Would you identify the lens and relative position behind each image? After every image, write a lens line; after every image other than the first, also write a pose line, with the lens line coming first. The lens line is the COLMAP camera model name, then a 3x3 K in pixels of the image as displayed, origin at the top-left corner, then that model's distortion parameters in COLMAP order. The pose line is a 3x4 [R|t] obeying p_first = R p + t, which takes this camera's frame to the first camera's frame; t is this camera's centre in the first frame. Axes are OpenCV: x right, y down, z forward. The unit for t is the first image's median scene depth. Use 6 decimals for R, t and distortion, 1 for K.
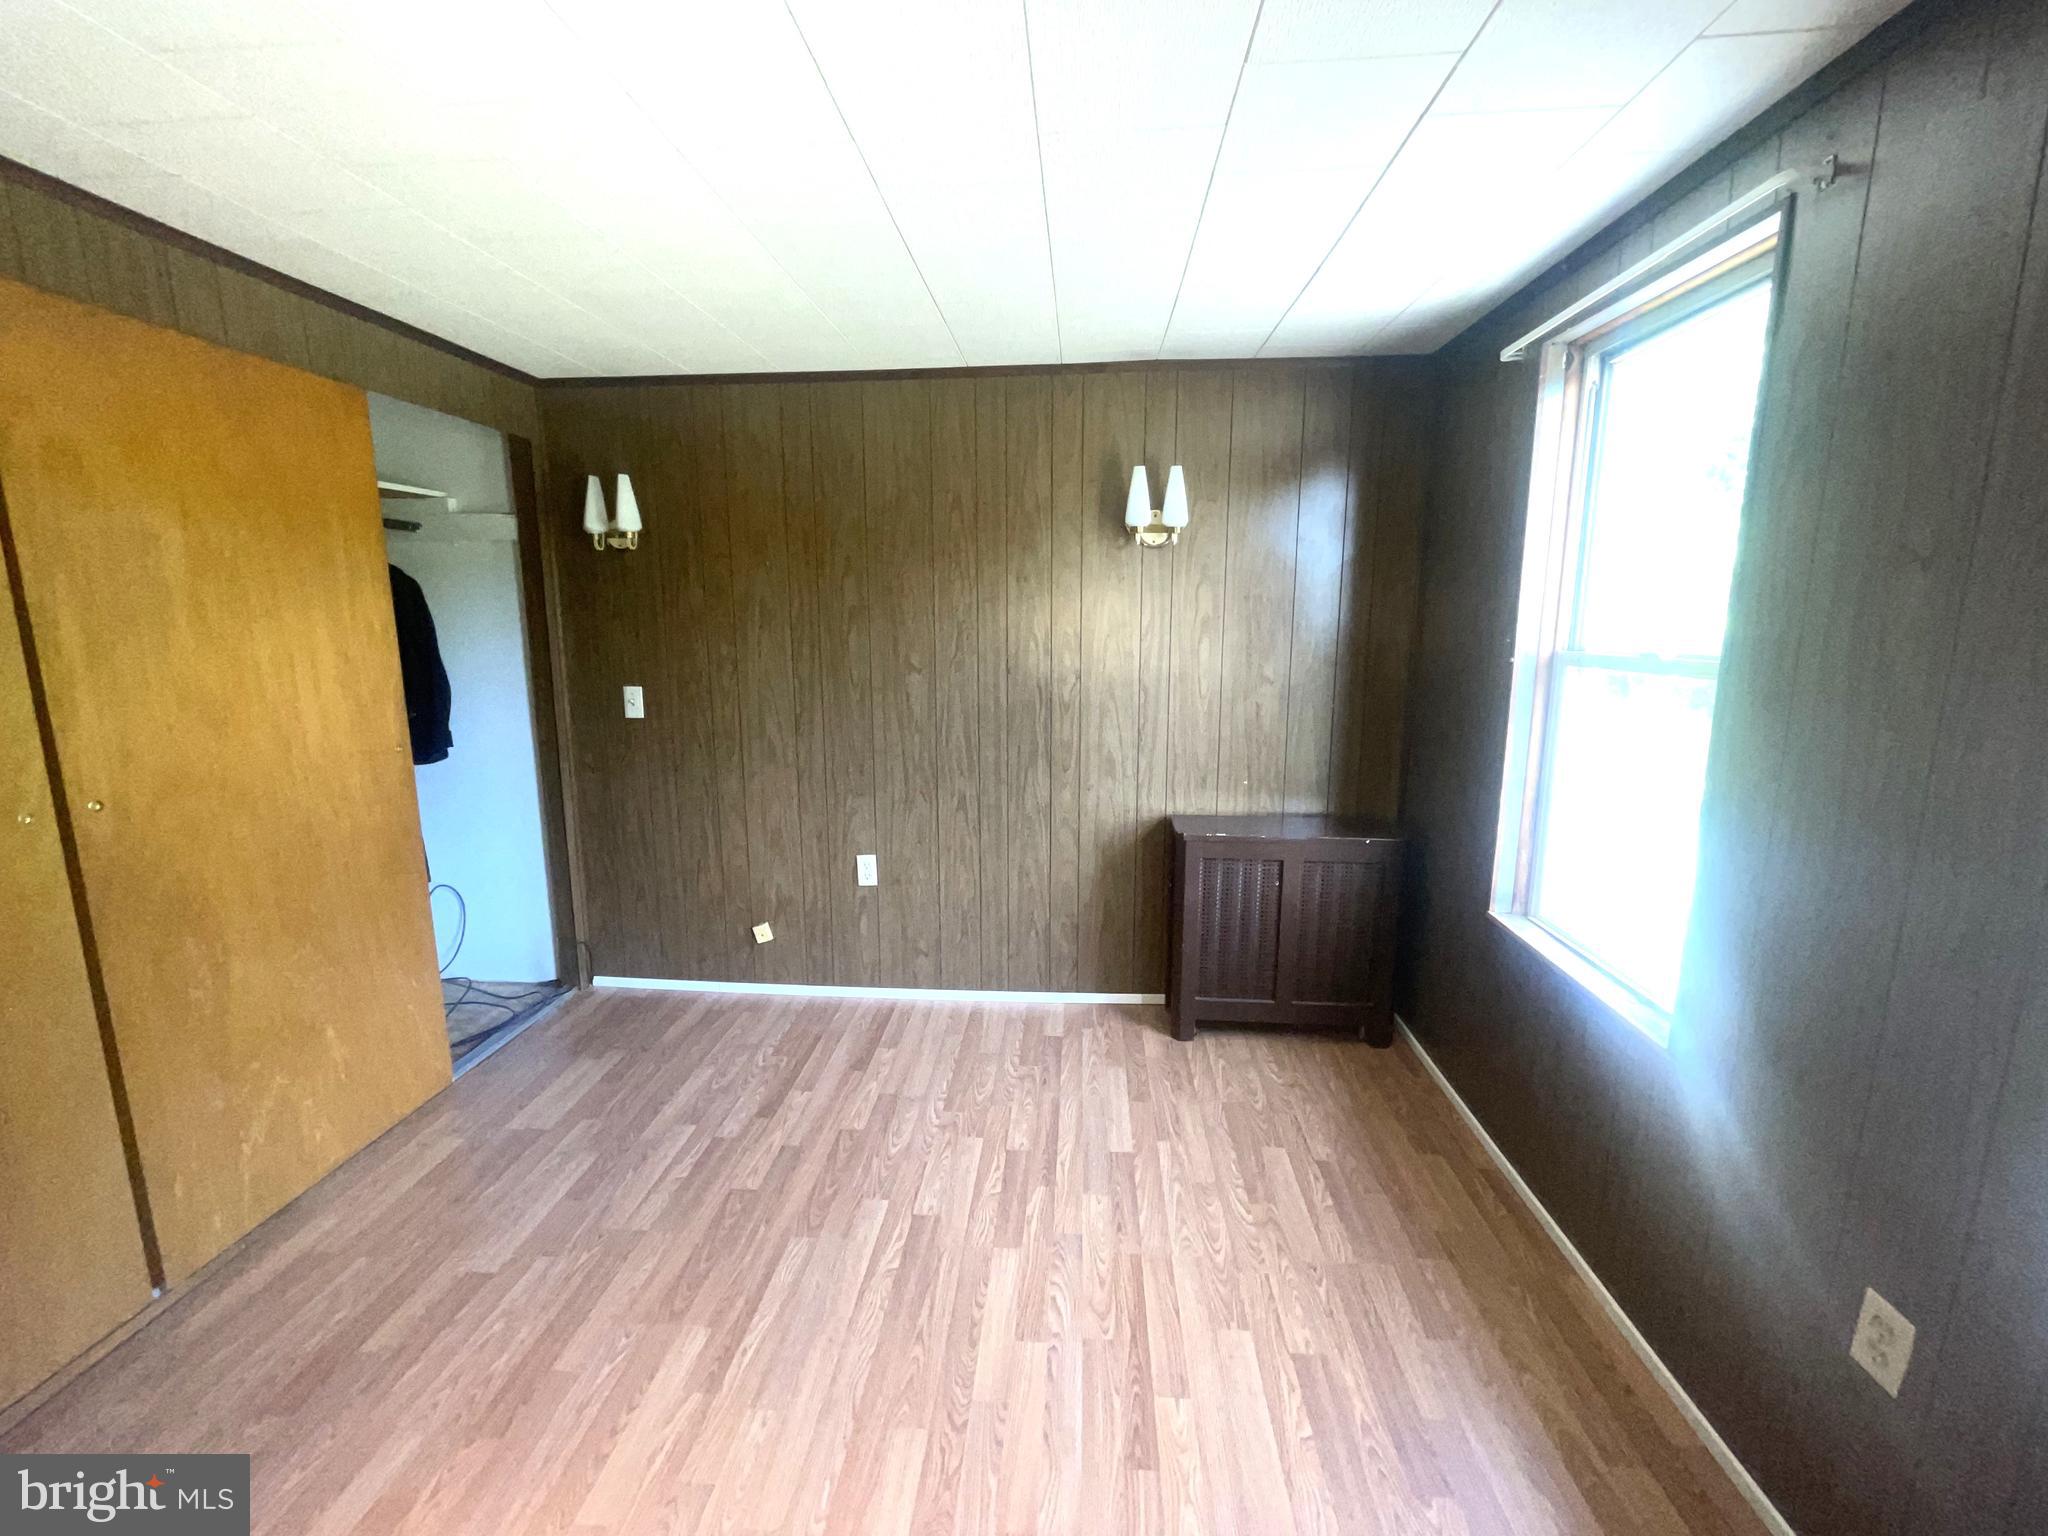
lens RADIAL K [[835.2, 0, 1019.9], [0, 835.2, 760.3], [0, 0, 1]] dist [-0.000888, 0.000018]
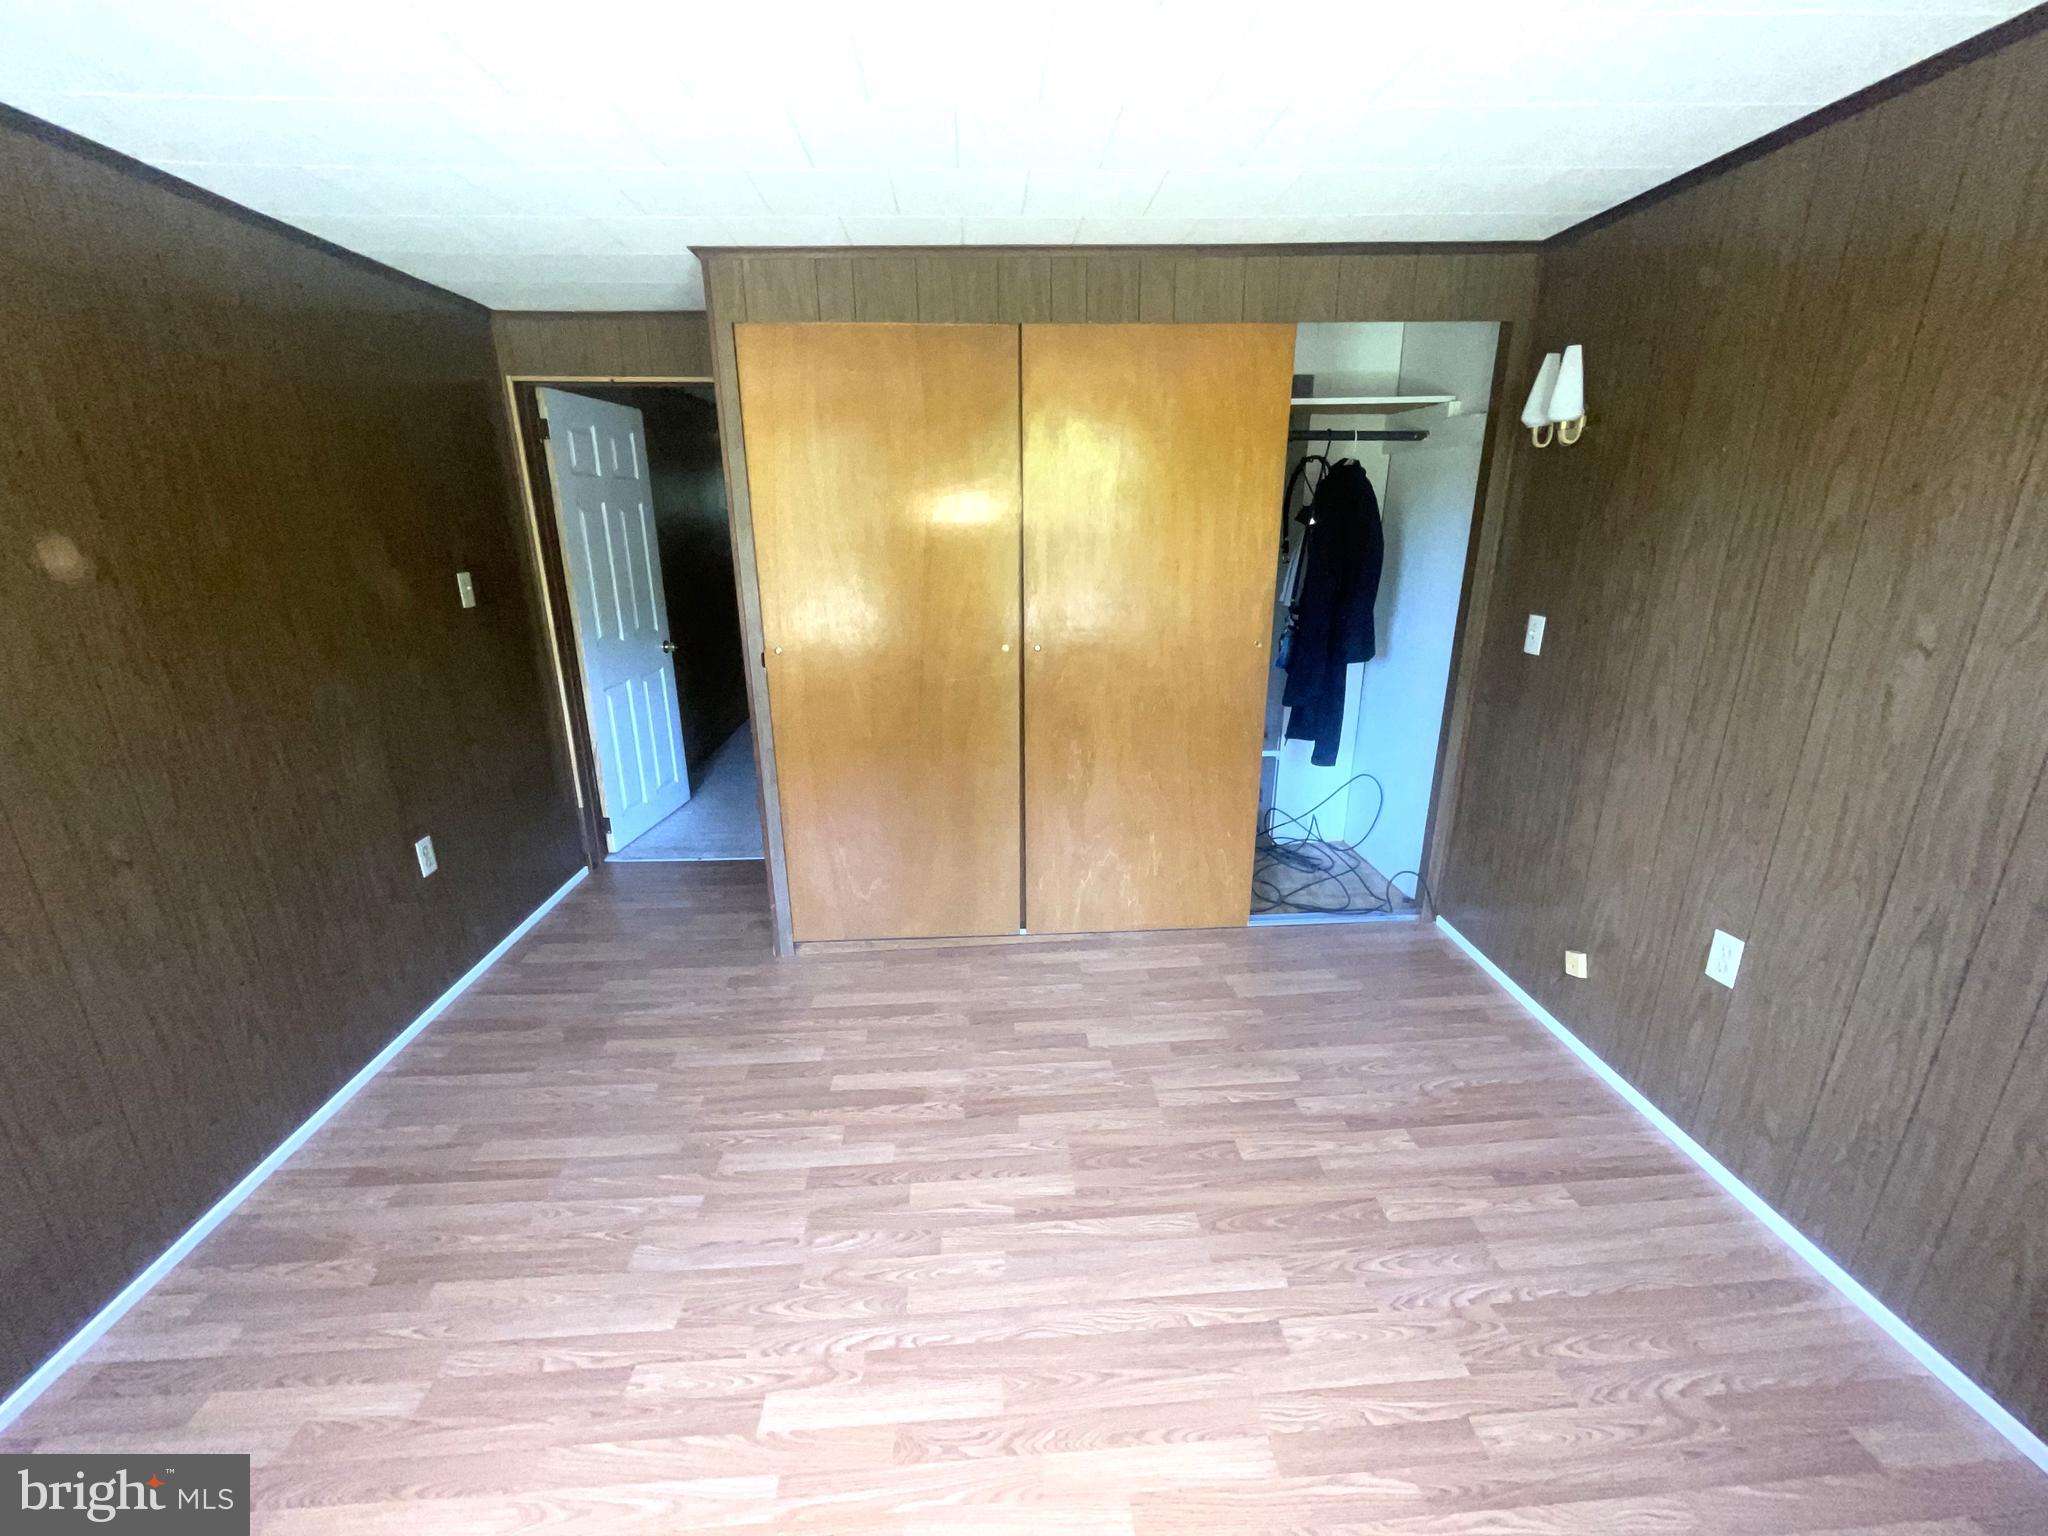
lens RADIAL K [[835.2, 0, 1019.9], [0, 835.2, 760.3], [0, 0, 1]] dist [-0.000888, 0.000018]
pose [[0.143550, 0.286156, -0.947369, 0.382850], [-0.158631, 0.951559, 0.263385, -0.117862], [0.976847, 0.112473, 0.181990, 0.484397]]
